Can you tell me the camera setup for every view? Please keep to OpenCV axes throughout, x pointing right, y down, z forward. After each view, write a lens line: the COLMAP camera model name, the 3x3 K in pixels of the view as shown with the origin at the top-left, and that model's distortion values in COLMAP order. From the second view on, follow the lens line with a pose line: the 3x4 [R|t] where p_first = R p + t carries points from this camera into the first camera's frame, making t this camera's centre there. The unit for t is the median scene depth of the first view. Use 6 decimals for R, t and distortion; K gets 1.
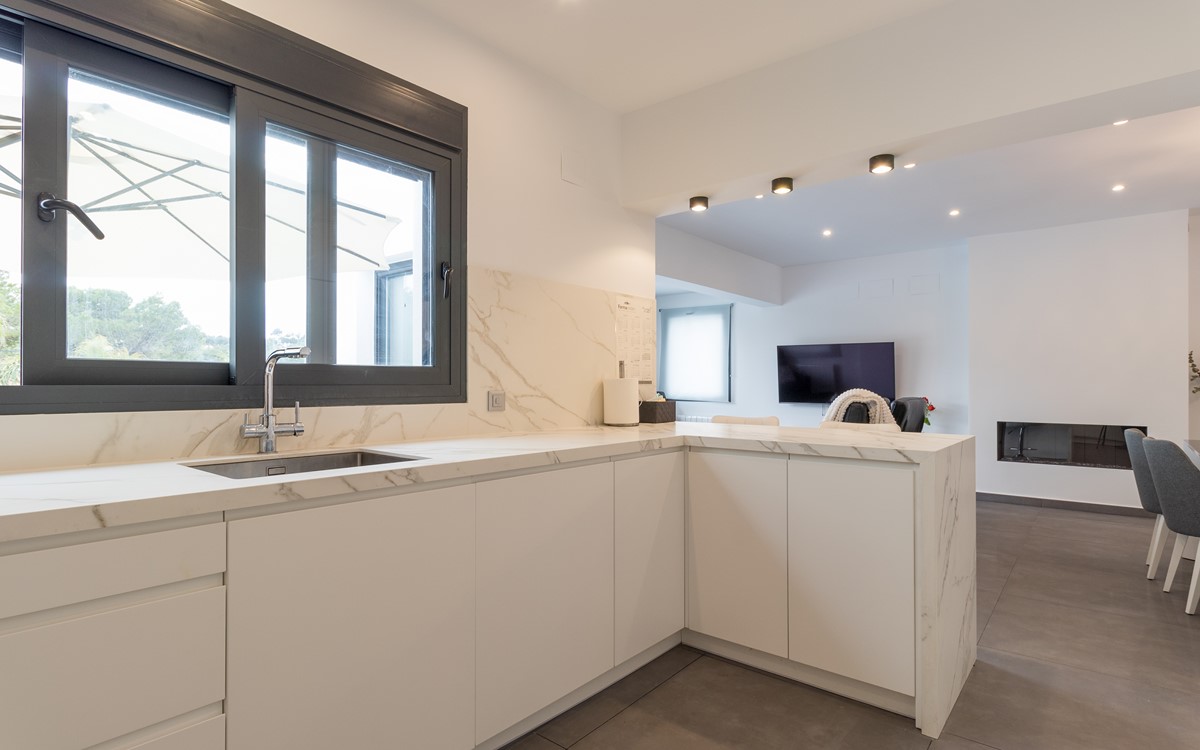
lens RADIAL K [[605.4, 0, 581.4], [0, 605.4, 383.1], [0, 0, 1]] dist [0.003035, -0.005280]
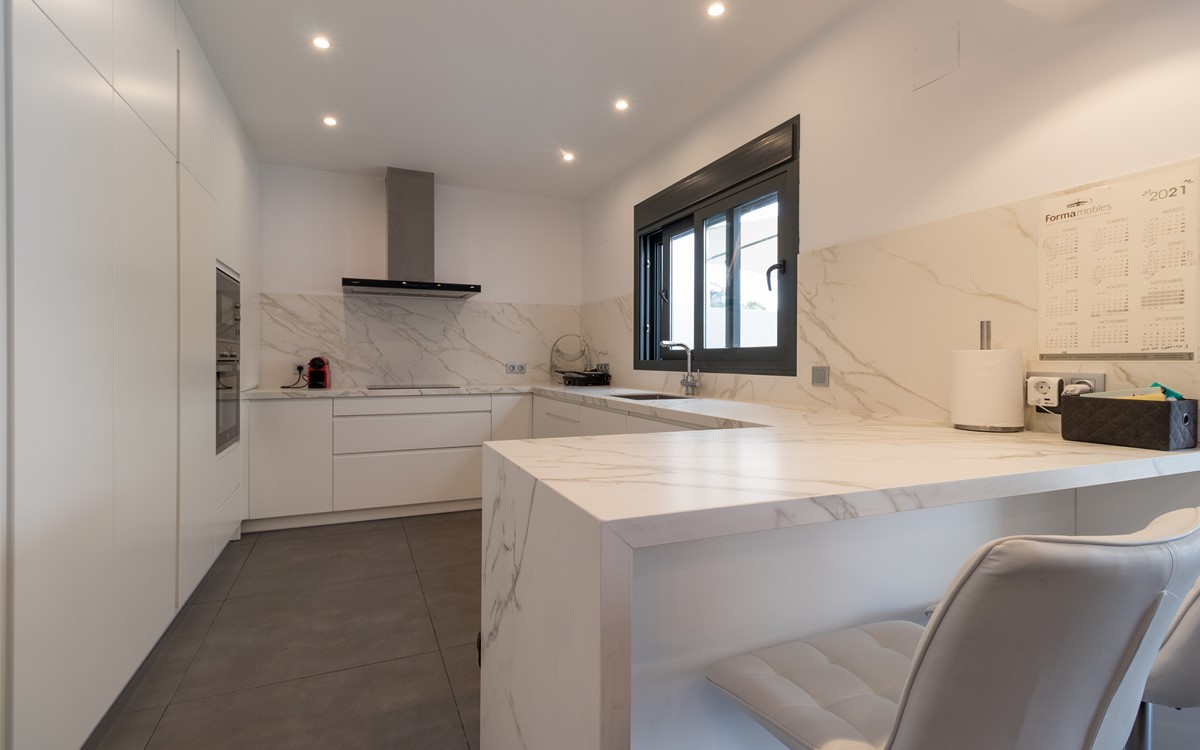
lens RADIAL K [[558.6, 0, 590.0], [0, 558.6, 358.7], [0, 0, 1]] dist [0.006238, -0.004963]
pose [[-0.451587, -0.004740, -0.892215, 0.721969], [-0.002416, 0.999989, -0.004090, 0.003451], [0.892224, 0.000309, -0.451593, 0.886541]]
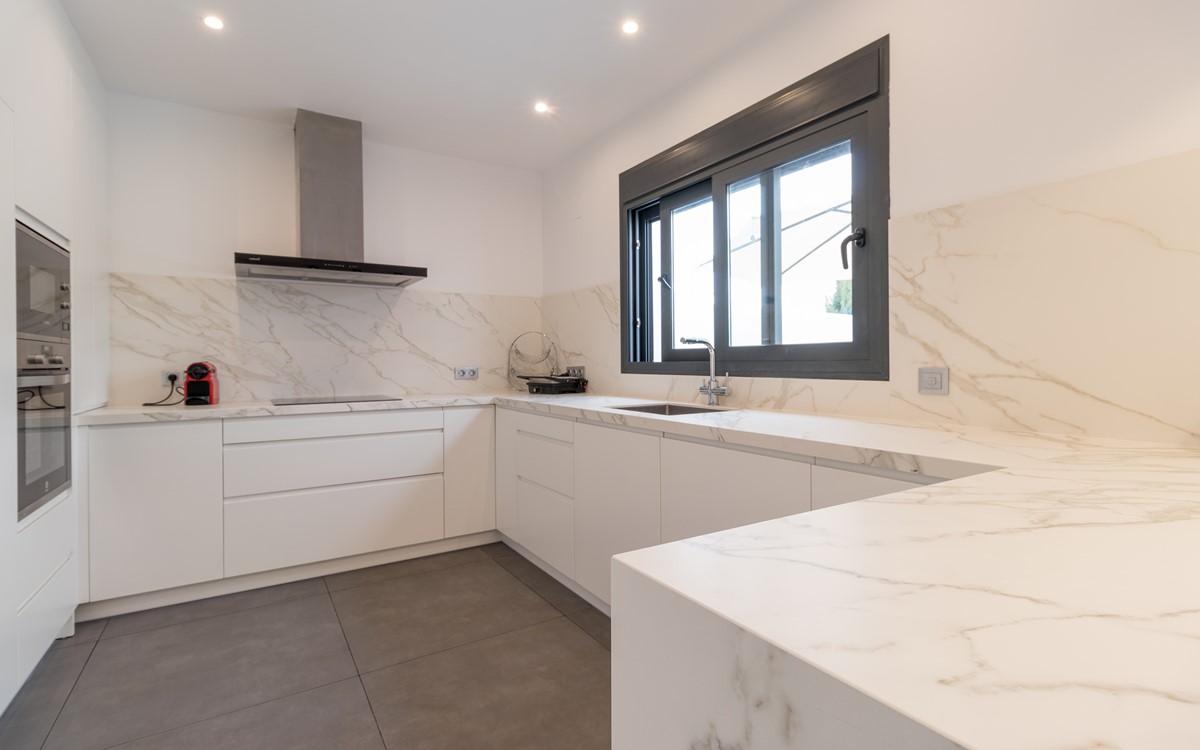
lens RADIAL K [[558.6, 0, 591.3], [0, 558.6, 360.9], [0, 0, 1]] dist [0.006238, -0.004963]
pose [[-0.311722, -0.000491, -0.950173, 0.544620], [0.008103, 0.999962, -0.003175, 0.002200], [0.950139, -0.008689, -0.311706, 0.666050]]
